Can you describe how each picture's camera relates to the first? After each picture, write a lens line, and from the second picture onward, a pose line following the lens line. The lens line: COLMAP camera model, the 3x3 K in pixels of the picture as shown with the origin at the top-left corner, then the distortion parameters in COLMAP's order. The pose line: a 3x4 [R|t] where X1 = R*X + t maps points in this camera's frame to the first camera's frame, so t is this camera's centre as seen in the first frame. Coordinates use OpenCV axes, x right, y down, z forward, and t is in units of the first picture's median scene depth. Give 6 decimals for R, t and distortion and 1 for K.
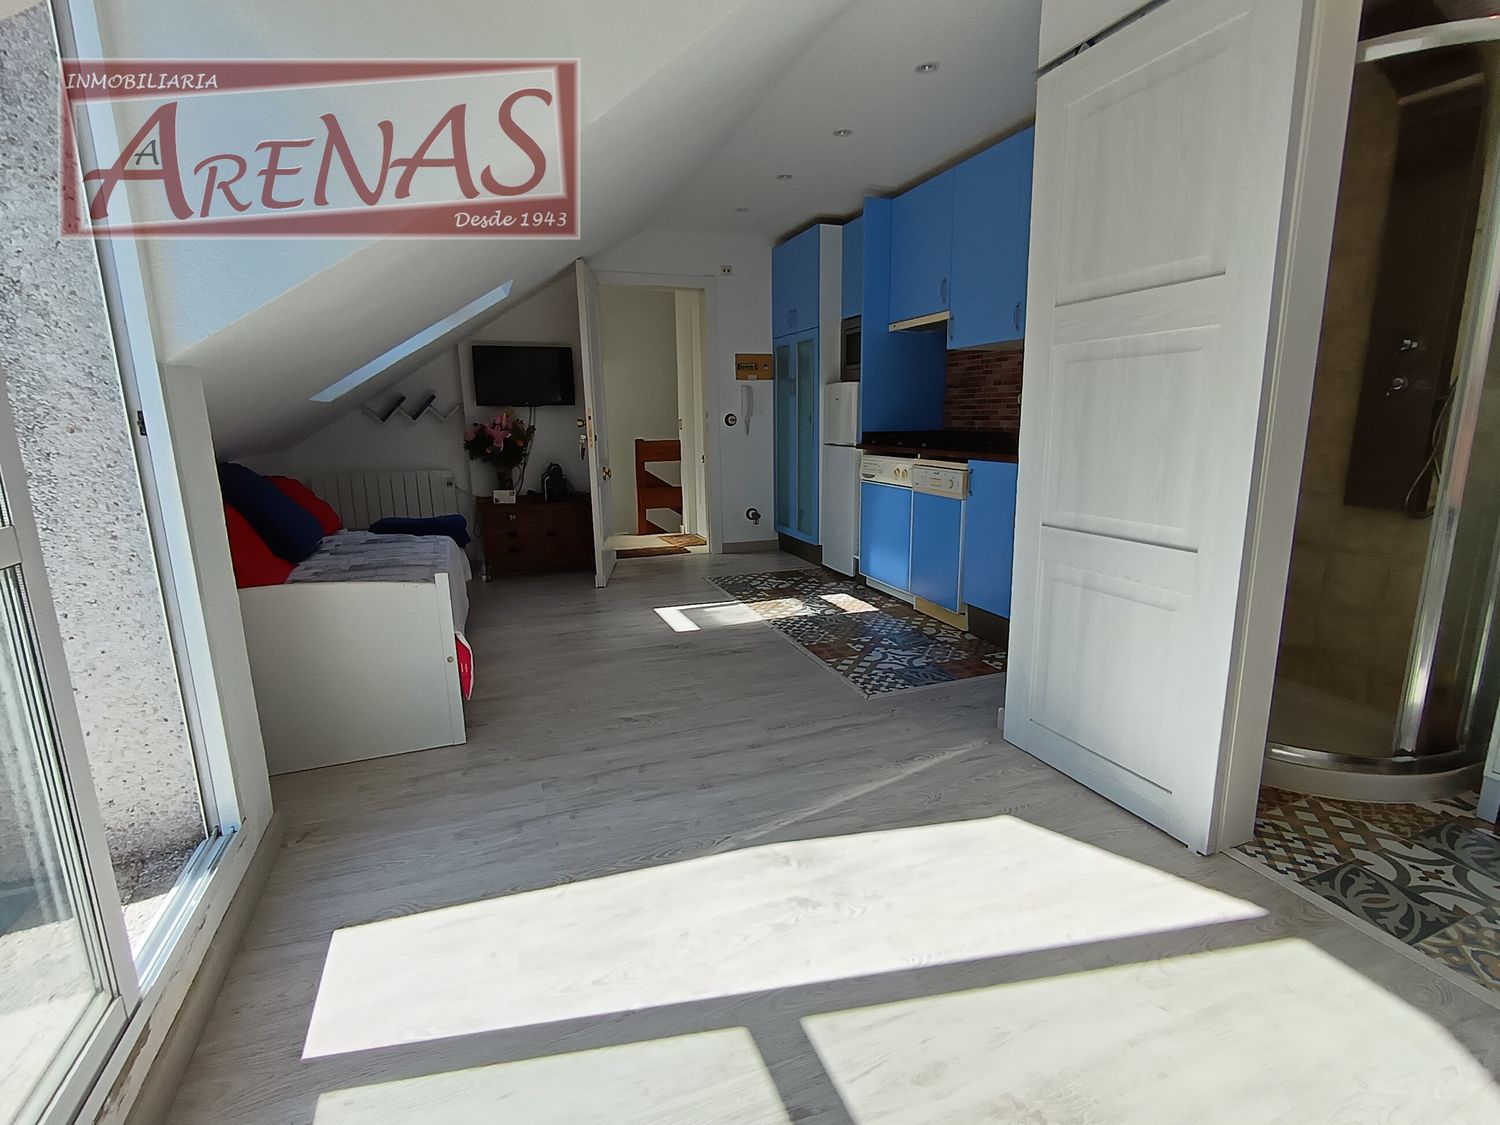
lens RADIAL K [[710.8, 0, 743.0], [0, 710.8, 565.1], [0, 0, 1]] dist [-0.007700, 0.000740]
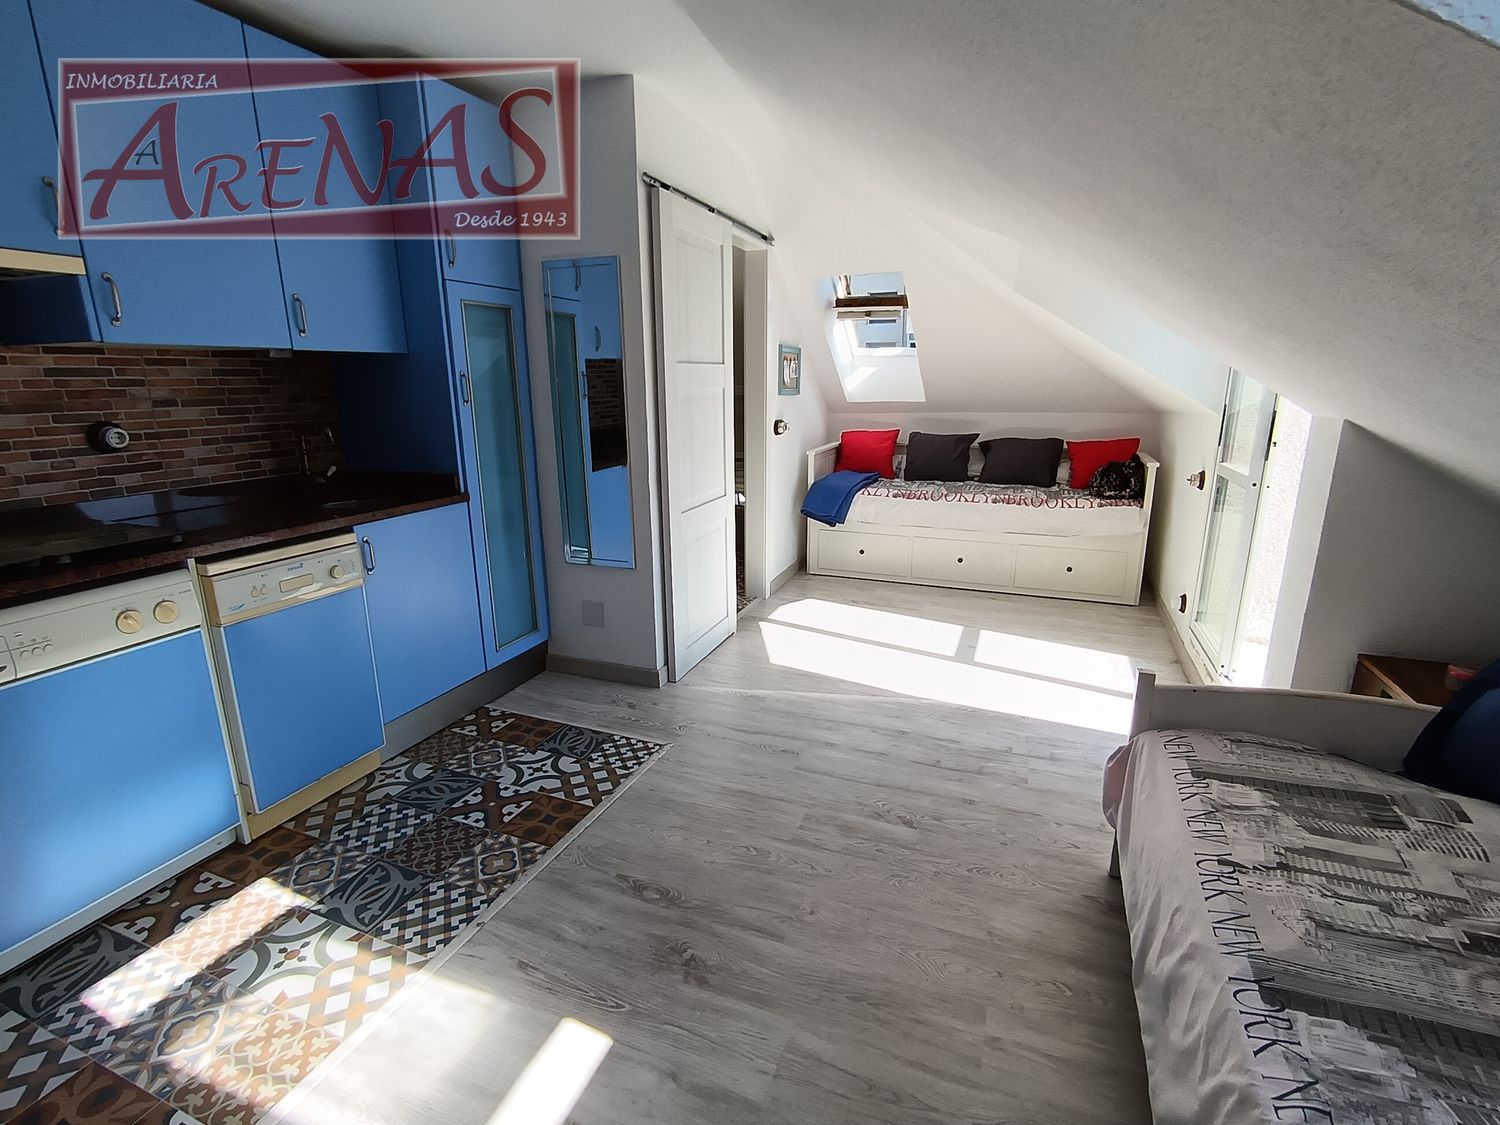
lens RADIAL K [[710.8, 0, 766.4], [0, 710.8, 564.3], [0, 0, 1]] dist [-0.007700, 0.000740]
pose [[-0.755238, -0.153216, 0.637291, -0.419490], [0.145922, 0.908591, 0.391369, -0.329649], [-0.639001, 0.388571, -0.663845, 1.241941]]
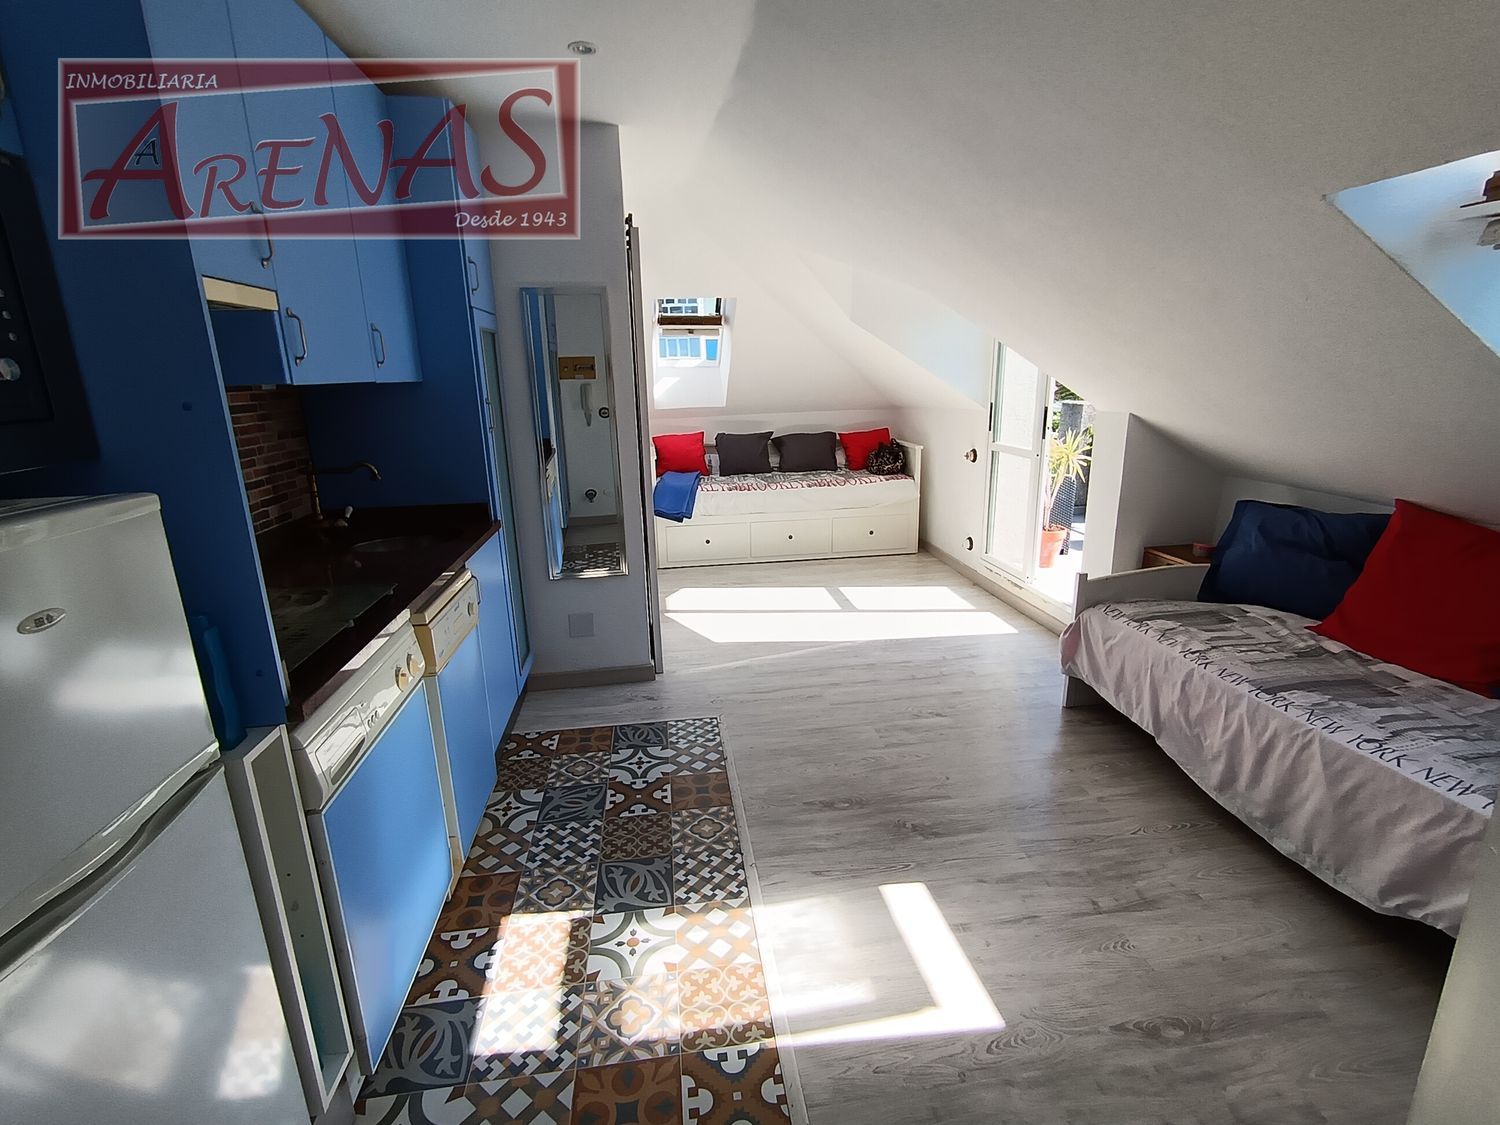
lens RADIAL K [[710.8, 0, 770.0], [0, 710.8, 553.8], [0, 0, 1]] dist [-0.007700, 0.000740]
pose [[-0.982232, -0.016083, 0.186981, -0.083516], [0.068324, 0.897303, 0.436094, -0.433681], [-0.174792, 0.441121, -0.880261, 1.569212]]
